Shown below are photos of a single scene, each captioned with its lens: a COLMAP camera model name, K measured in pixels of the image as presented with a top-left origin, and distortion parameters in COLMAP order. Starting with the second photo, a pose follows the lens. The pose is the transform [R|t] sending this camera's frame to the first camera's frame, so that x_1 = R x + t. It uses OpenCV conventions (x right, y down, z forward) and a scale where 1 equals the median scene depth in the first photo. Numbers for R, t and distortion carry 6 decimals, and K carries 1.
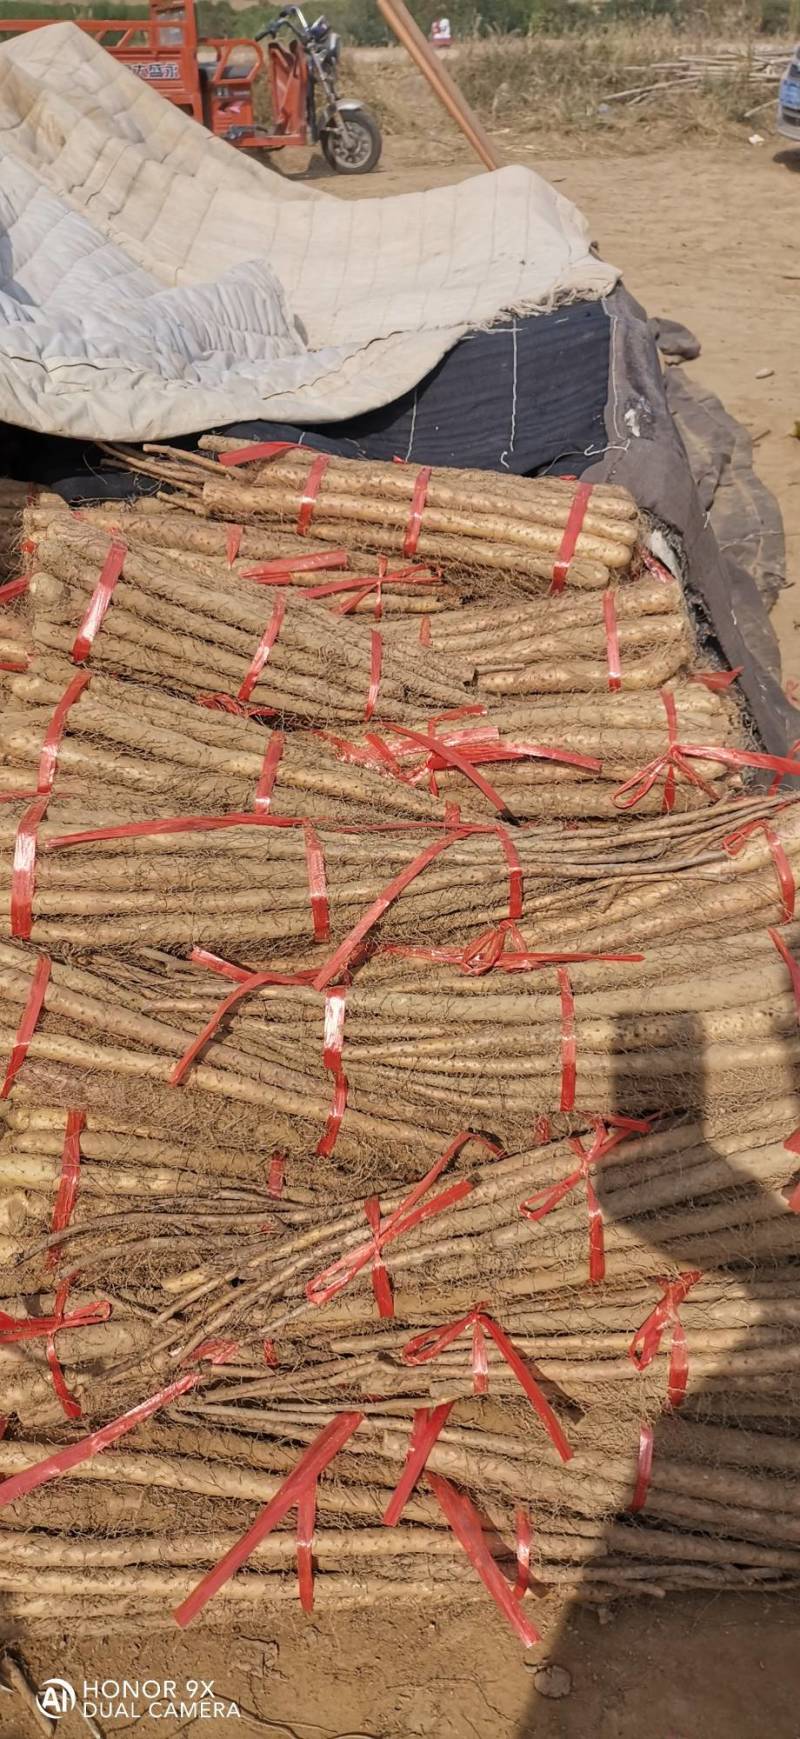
lens RADIAL K [[1225.5, 0, 400.0], [0, 1225.5, 869.5], [0, 0, 1]] dist [0.019434, -0.010504]
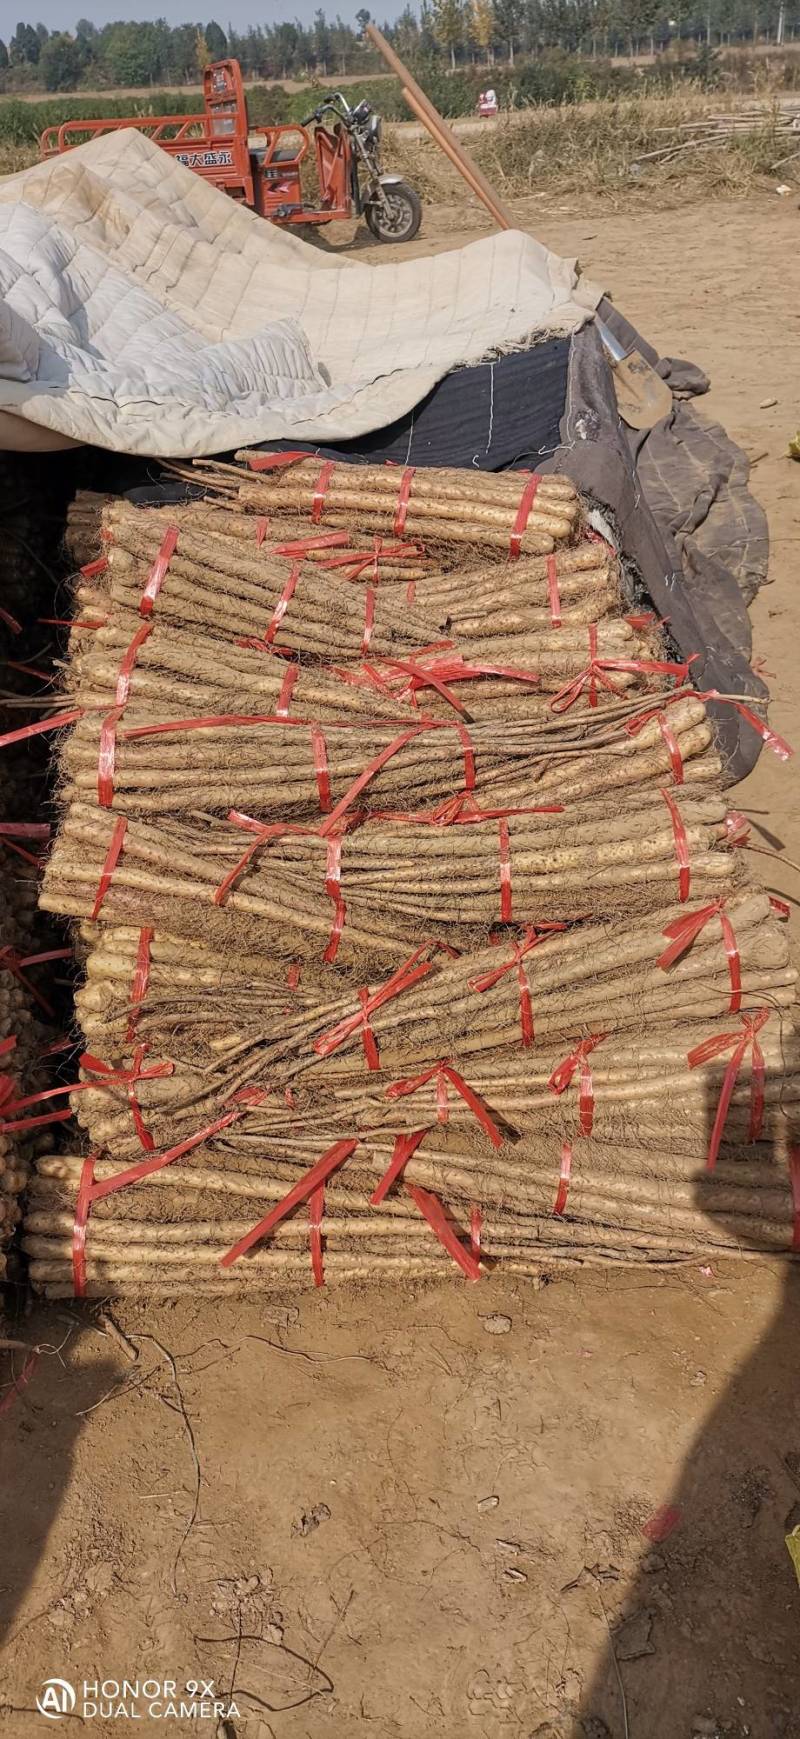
lens RADIAL K [[1225.5, 0, 400.0], [0, 1225.5, 869.5], [0, 0, 1]] dist [0.019434, -0.010504]
pose [[0.998279, -0.023155, -0.053873, 0.079823], [0.020907, 0.998903, -0.041911, 0.167138], [0.054784, 0.040713, 0.997668, -0.301030]]
